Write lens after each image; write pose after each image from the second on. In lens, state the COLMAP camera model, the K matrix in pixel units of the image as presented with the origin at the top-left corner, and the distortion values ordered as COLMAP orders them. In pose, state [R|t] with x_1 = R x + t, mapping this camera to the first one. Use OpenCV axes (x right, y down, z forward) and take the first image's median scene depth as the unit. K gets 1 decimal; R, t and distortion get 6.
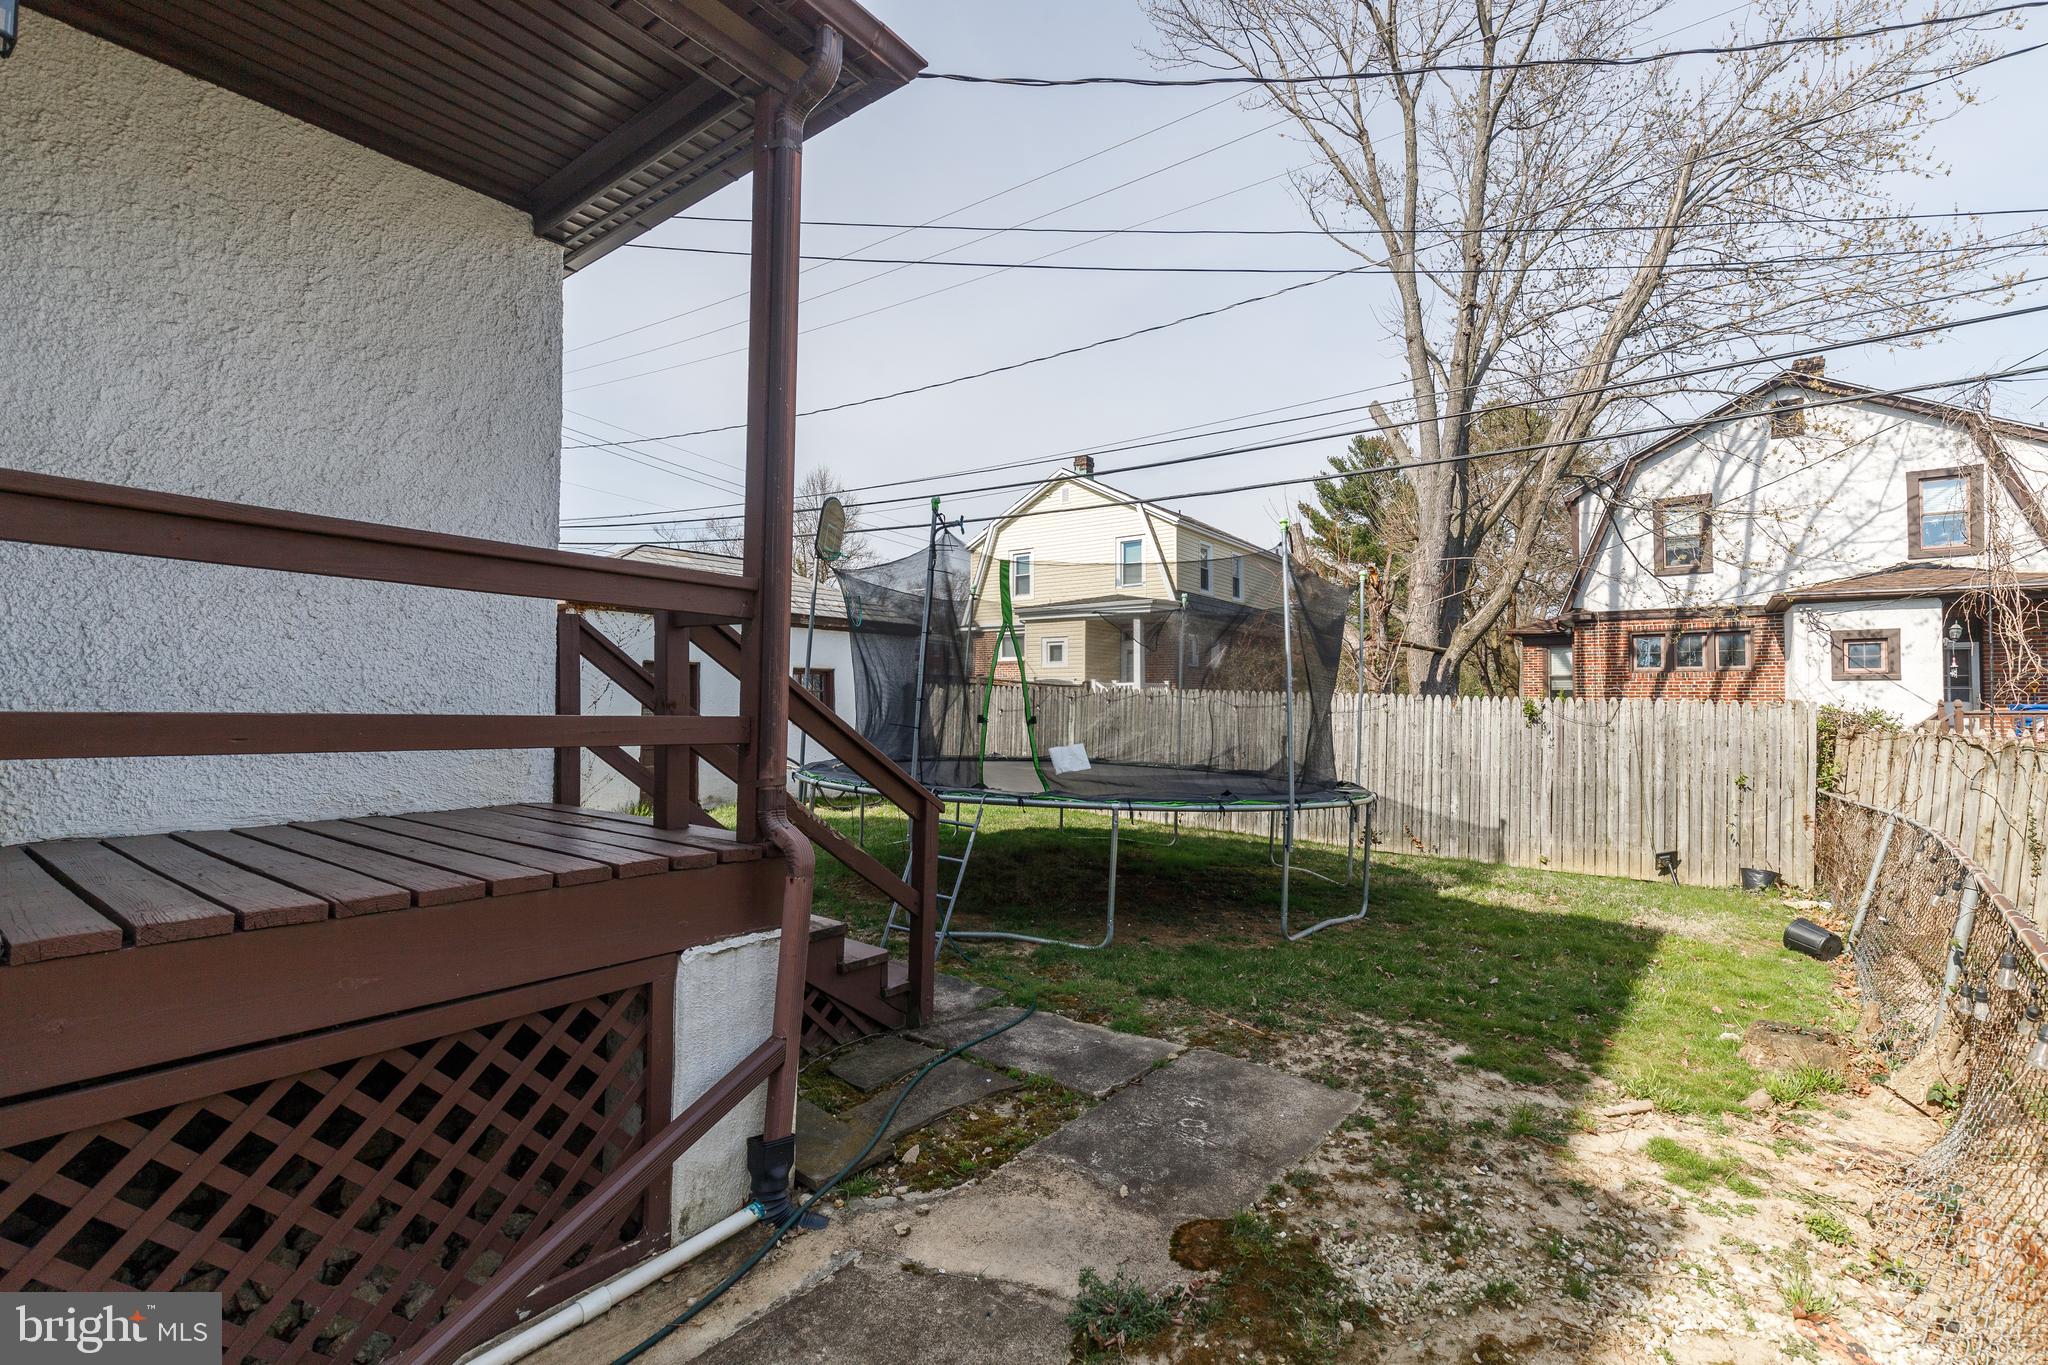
lens RADIAL K [[920.4, 0, 1031.7], [0, 920.4, 682.5], [0, 0, 1]] dist [0.014472, 0.000385]
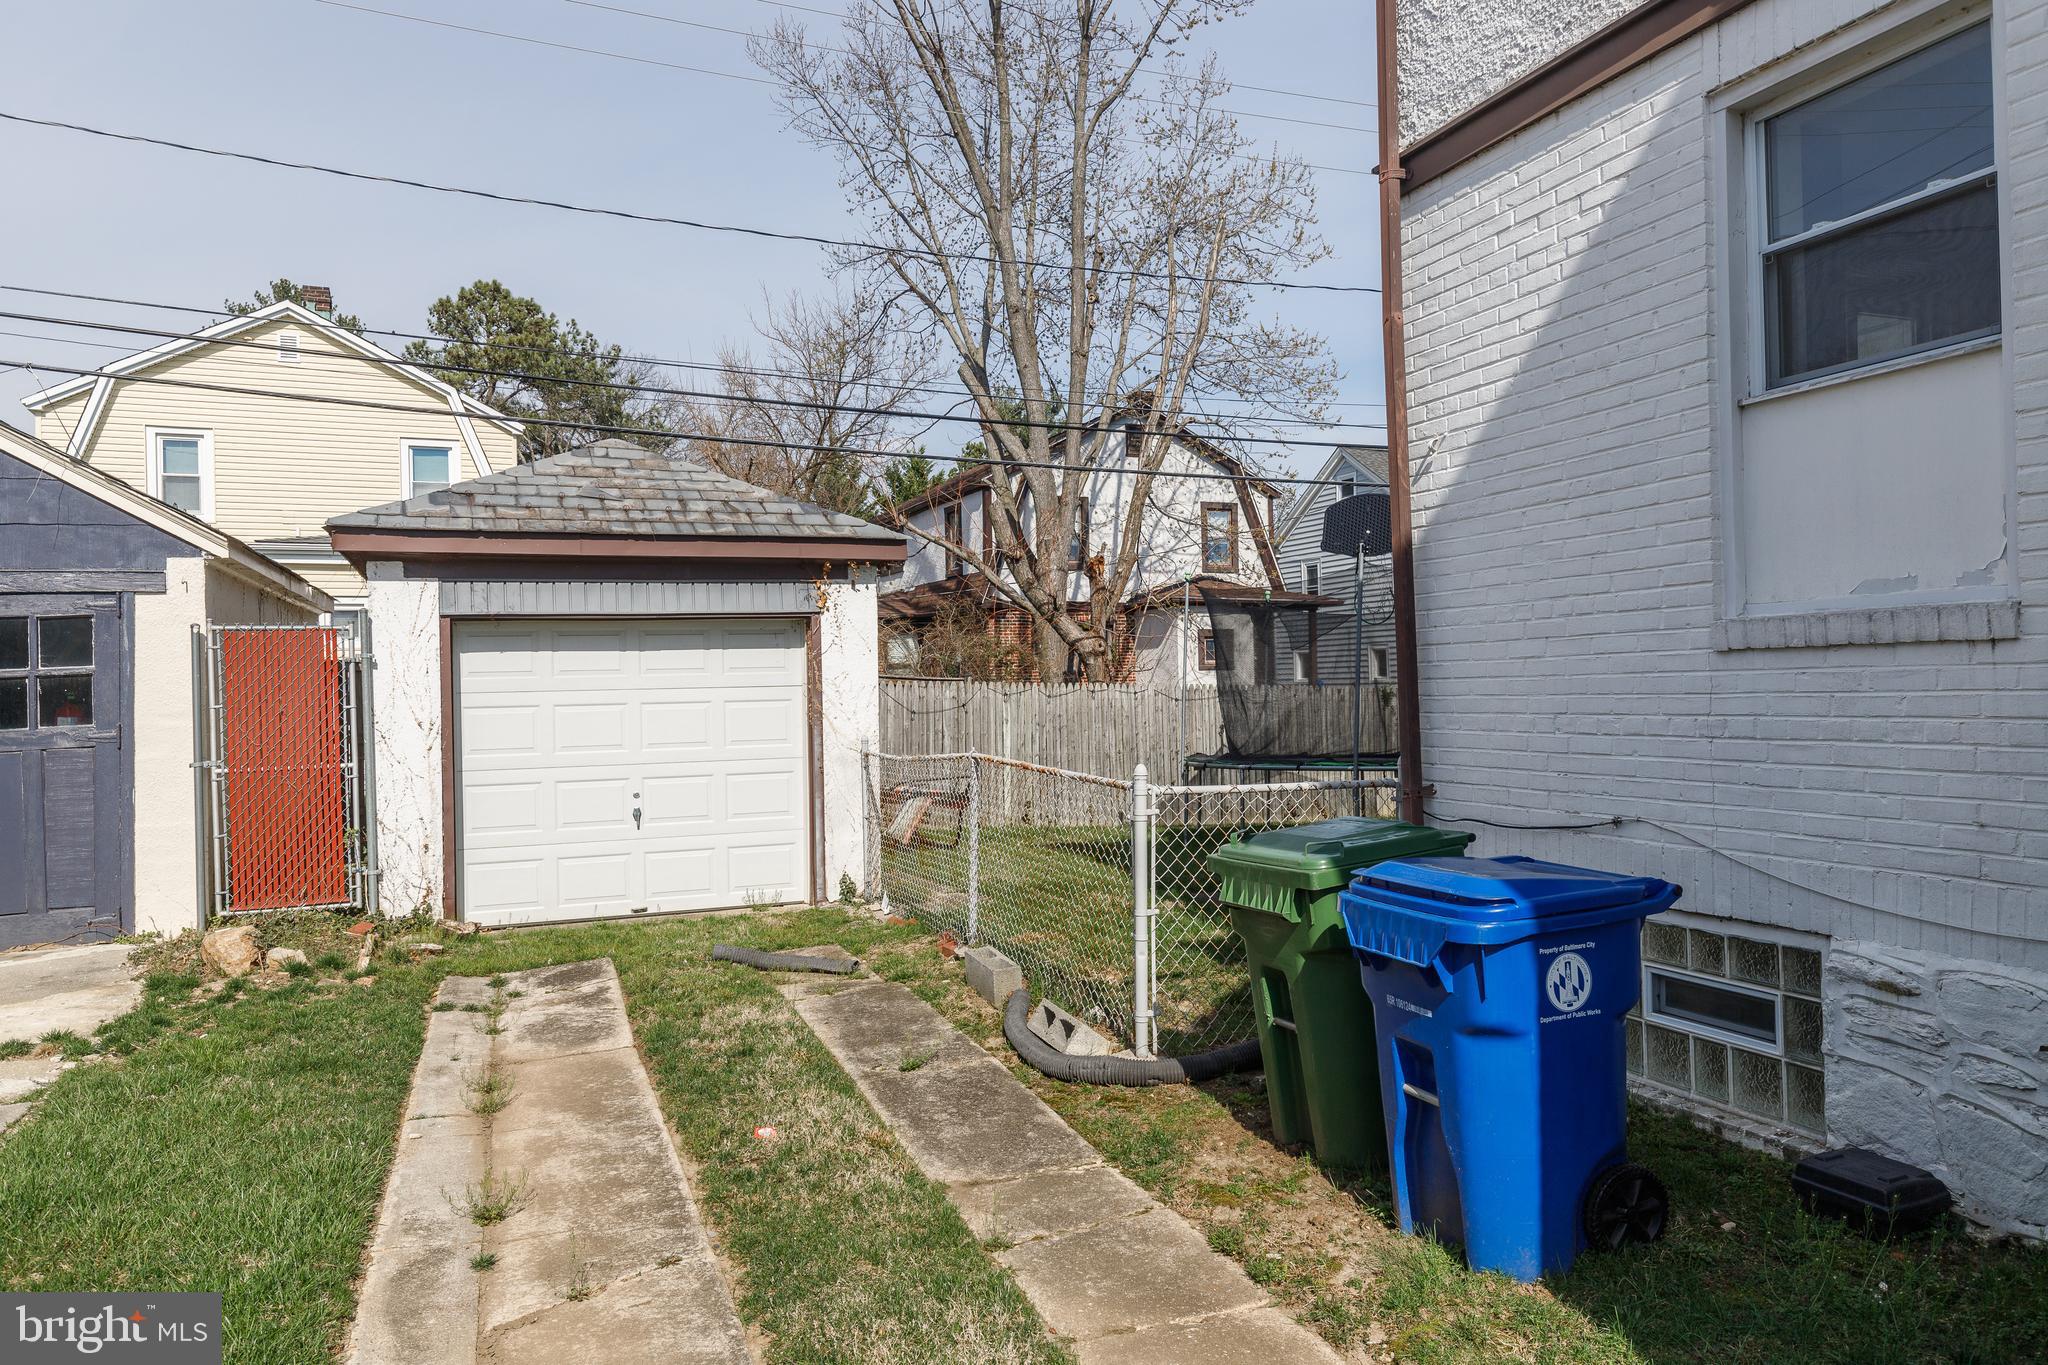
lens RADIAL K [[1407.8, 0, 1034.0], [0, 1407.8, 685.5], [0, 0, 1]] dist [0.001206, 0.000072]
pose [[0.516133, -0.009112, 0.856460, -0.697333], [-0.000019, 0.999943, 0.010650, -0.002400], [-0.856508, -0.005513, 0.516104, 0.209609]]
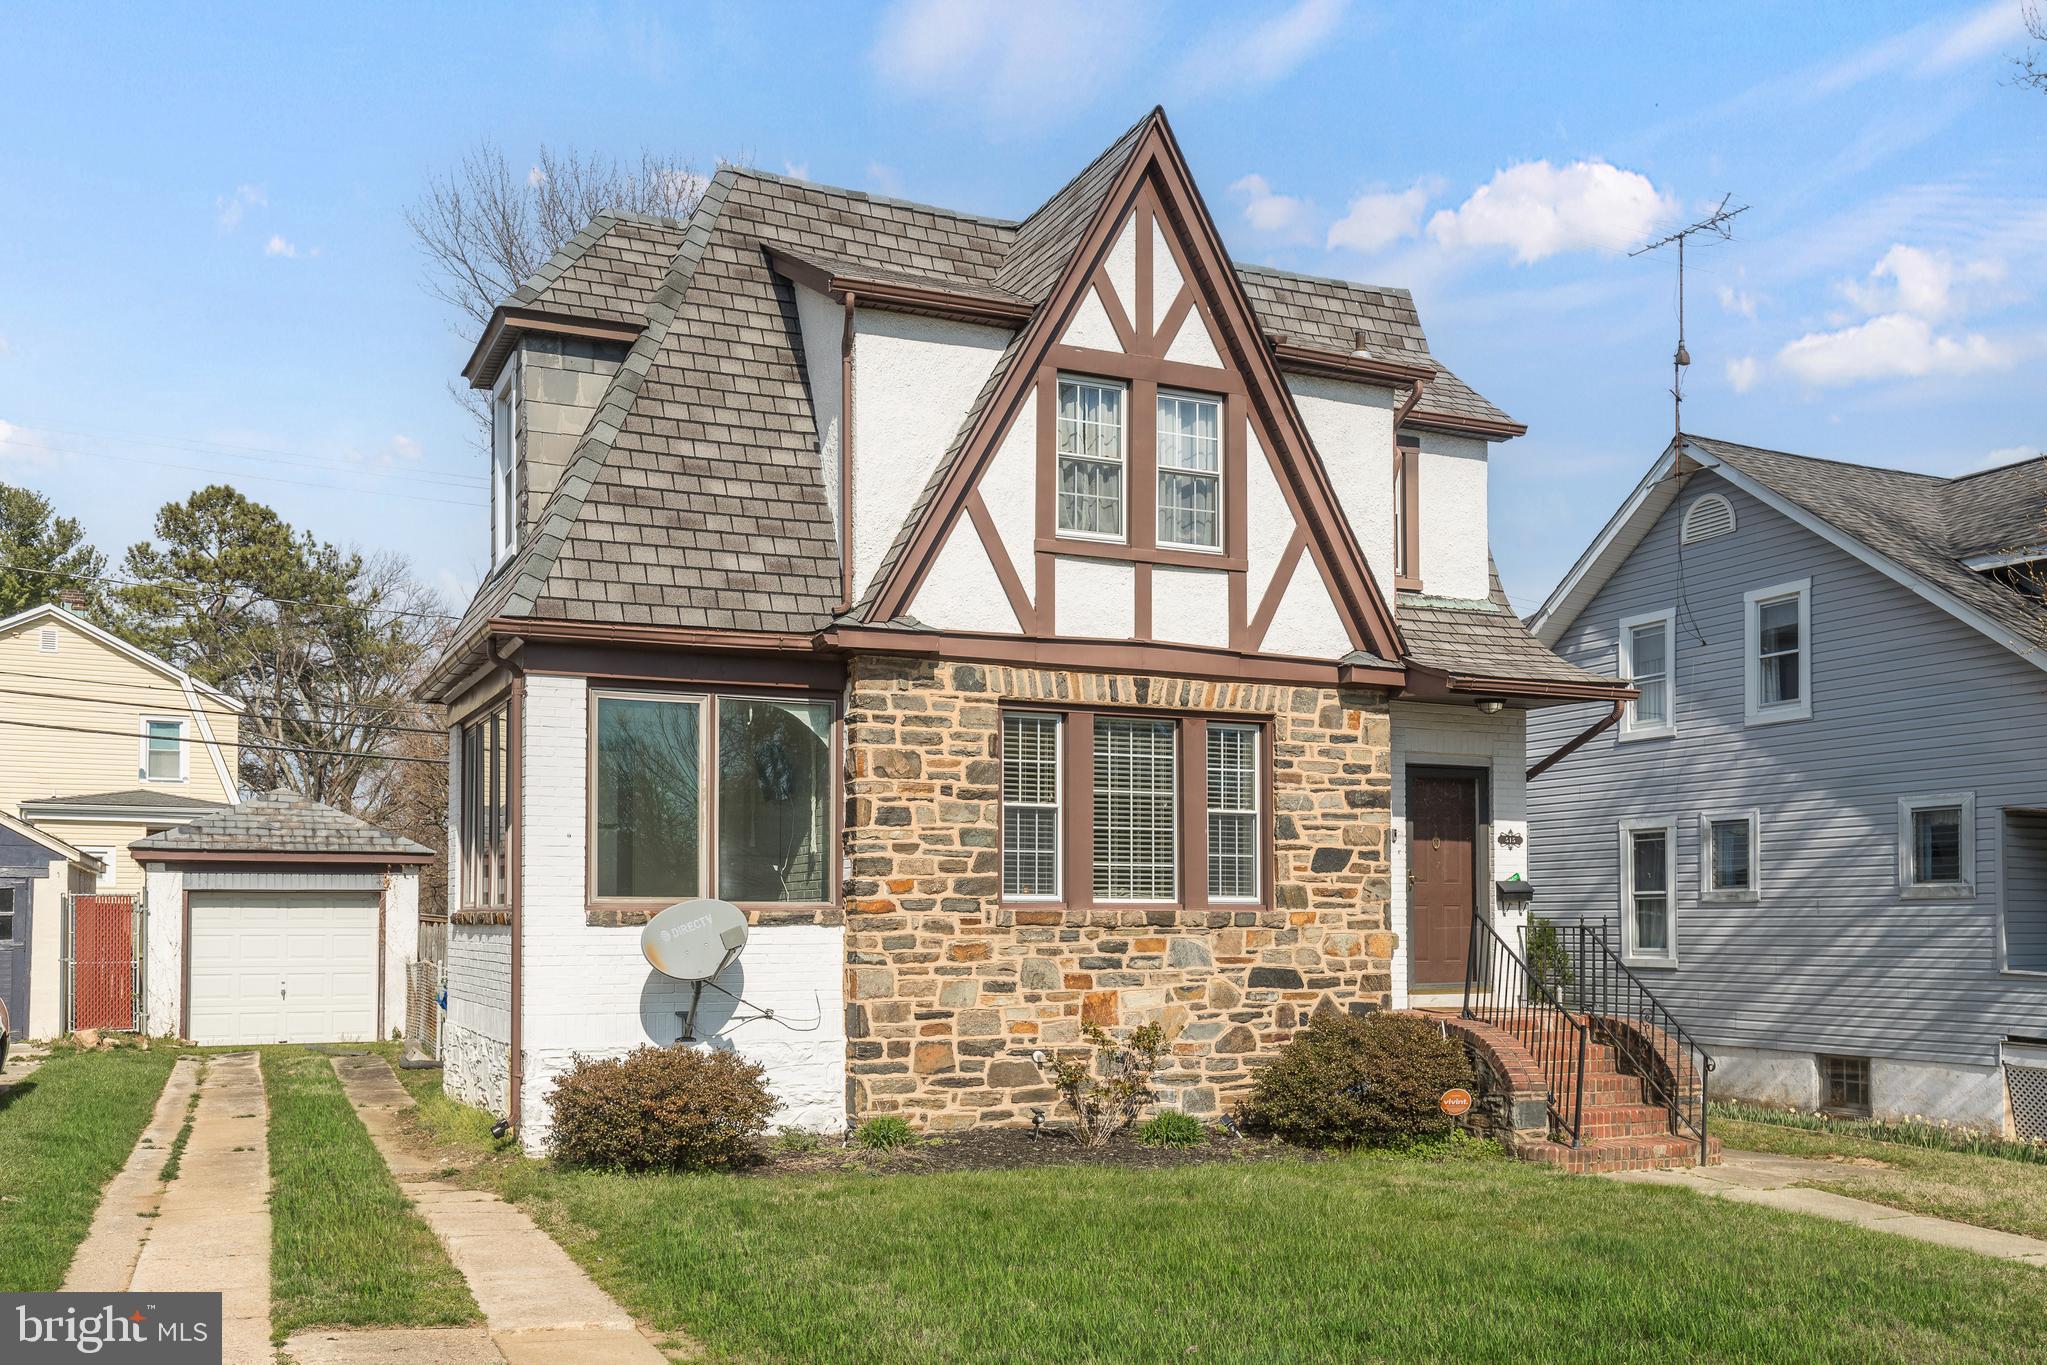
lens RADIAL K [[1792.2, 0, 1032.1], [0, 1792.2, 880.8], [0, 0, 1]] dist [0.012278, 0.003624]
pose [[0.463284, 0.022711, 0.885919, -1.219776], [-0.023765, 0.999630, -0.013198, -0.025047], [-0.885891, -0.014940, 0.463652, -0.465718]]
